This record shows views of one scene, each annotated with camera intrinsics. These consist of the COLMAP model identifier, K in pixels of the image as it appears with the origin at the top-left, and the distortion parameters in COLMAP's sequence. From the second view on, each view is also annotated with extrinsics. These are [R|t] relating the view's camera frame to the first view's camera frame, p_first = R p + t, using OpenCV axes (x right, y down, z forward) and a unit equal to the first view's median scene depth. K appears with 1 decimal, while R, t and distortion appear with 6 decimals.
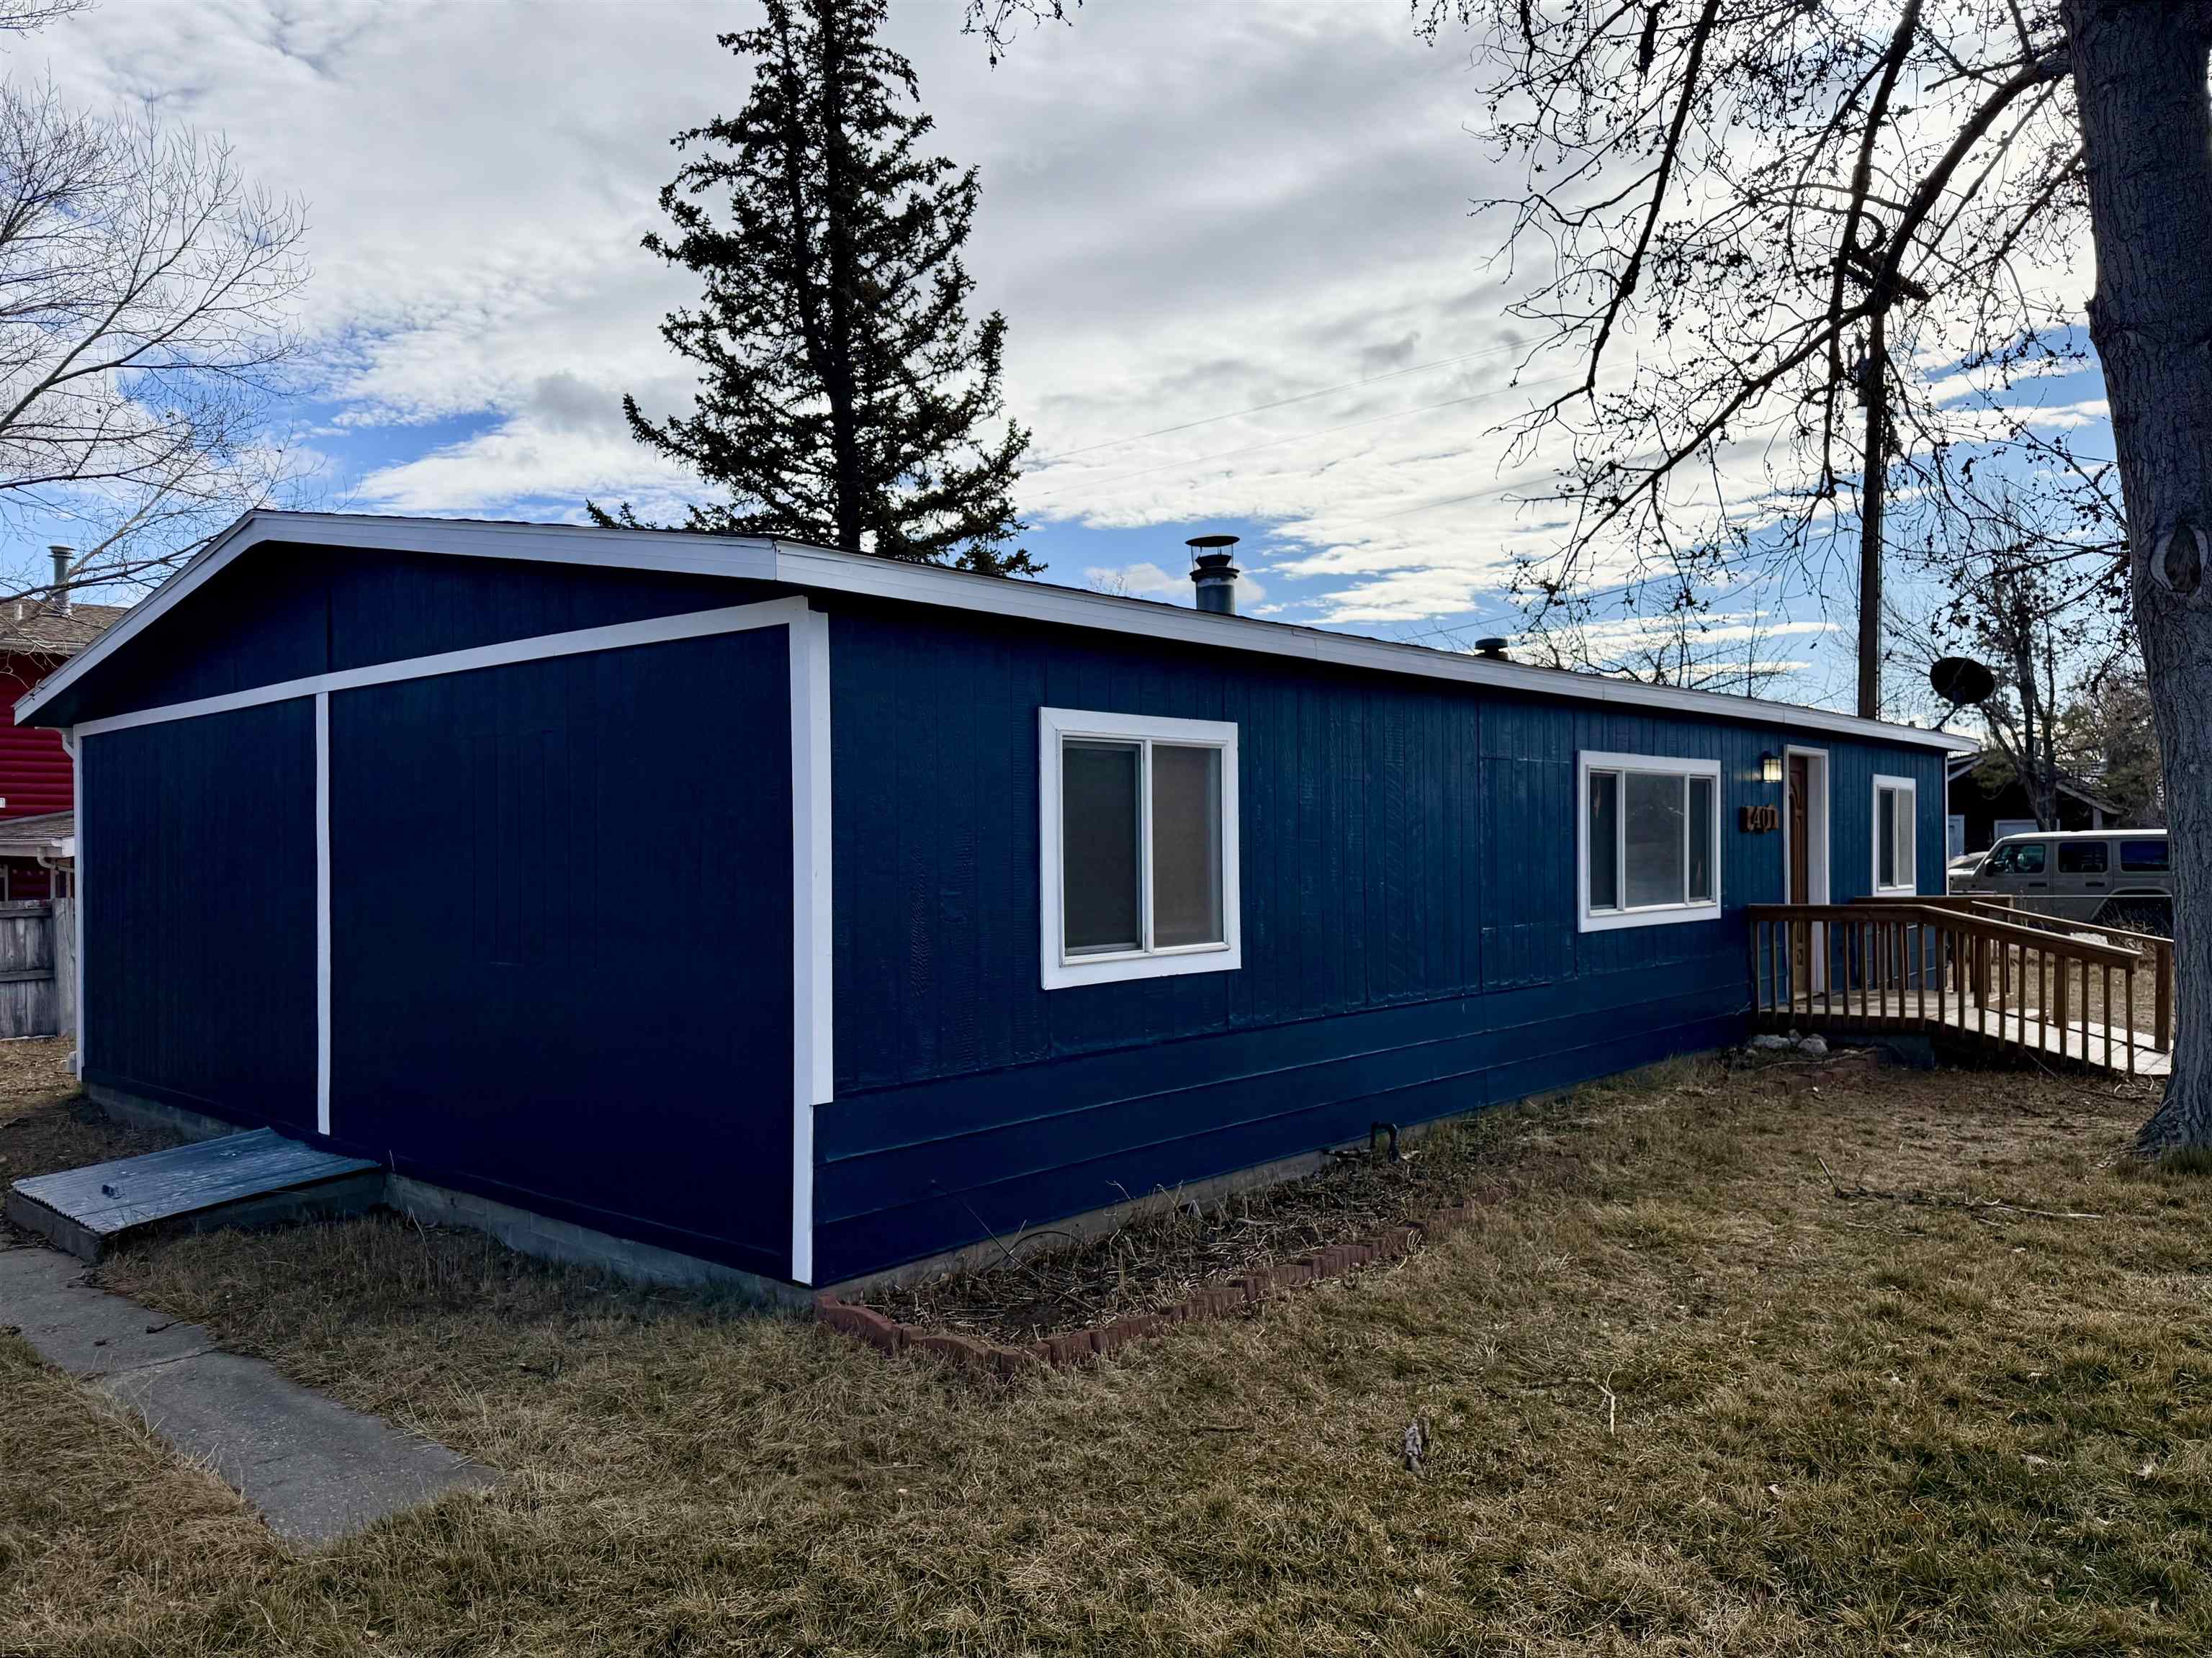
lens RADIAL K [[1570.5, 0, 1092.3], [0, 1570.5, 850.7], [0, 0, 1]] dist [0.051373, -0.051084]
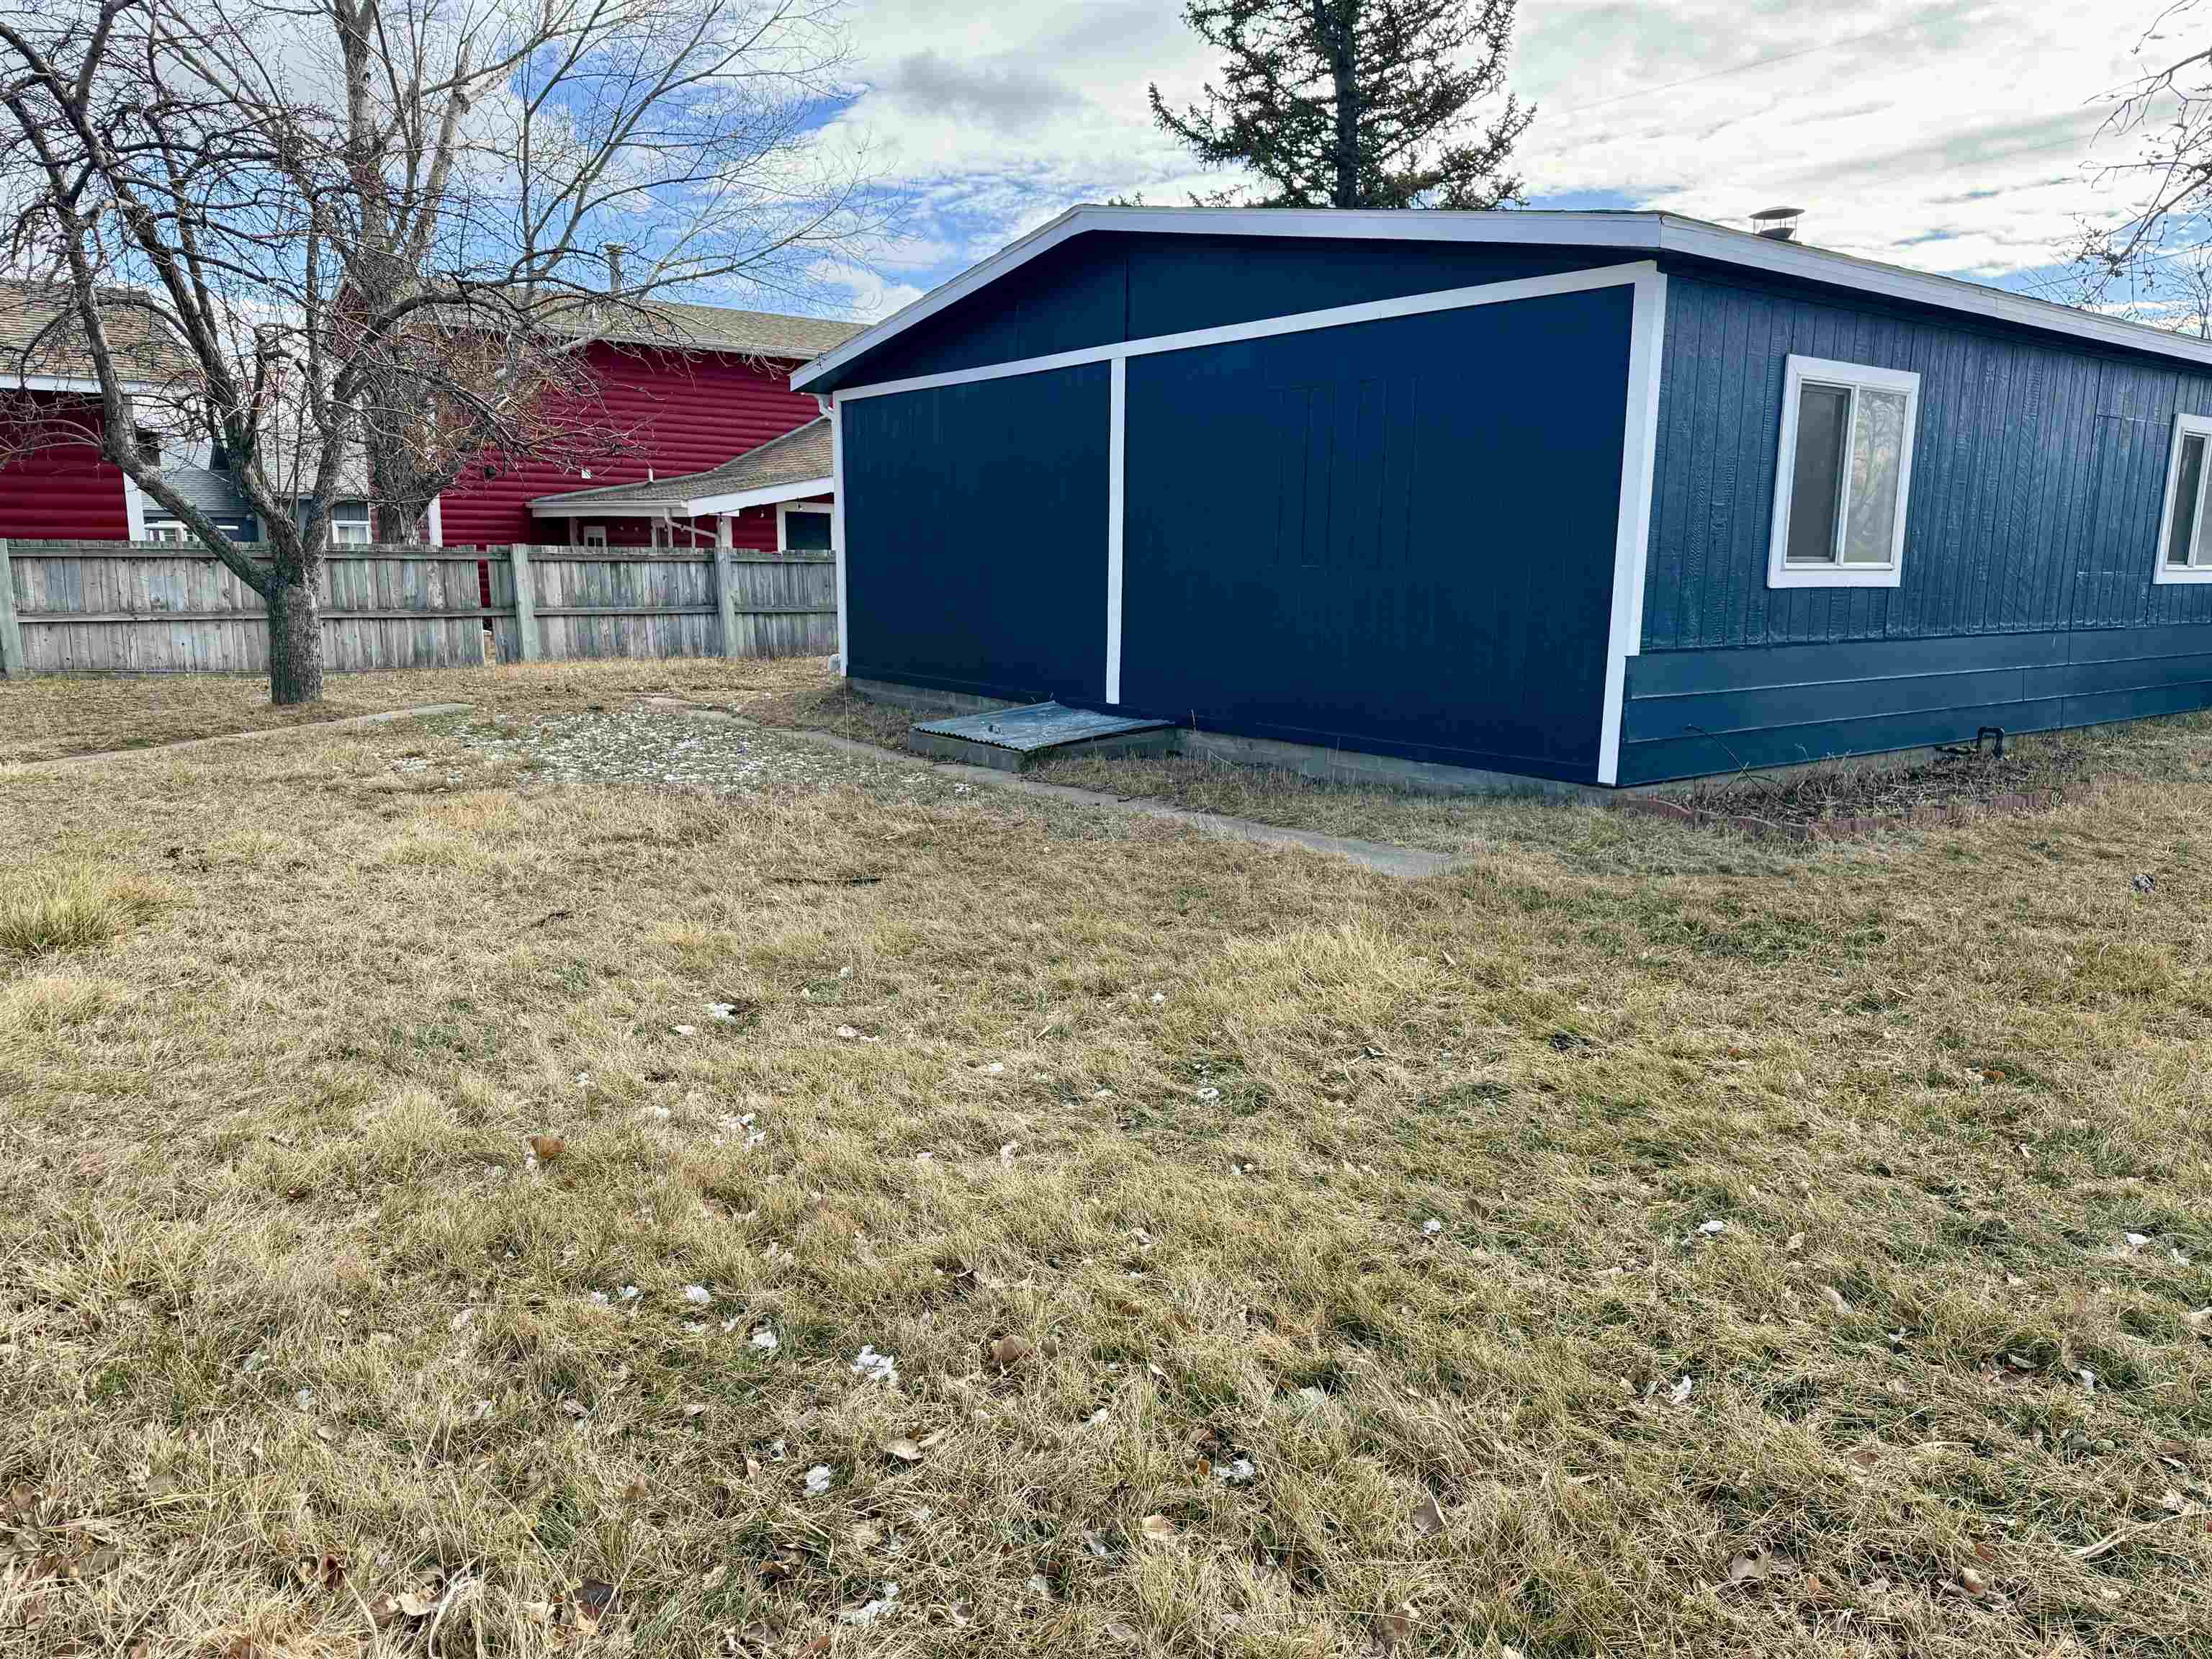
lens RADIAL K [[1570.6, 0, 1097.6], [0, 1570.6, 823.5], [0, 0, 1]] dist [0.051373, -0.051084]
pose [[0.981232, 0.052565, -0.185527, -0.195720], [-0.020884, 0.985438, 0.168750, 0.044260], [0.191696, -0.161709, 0.968041, -0.232180]]
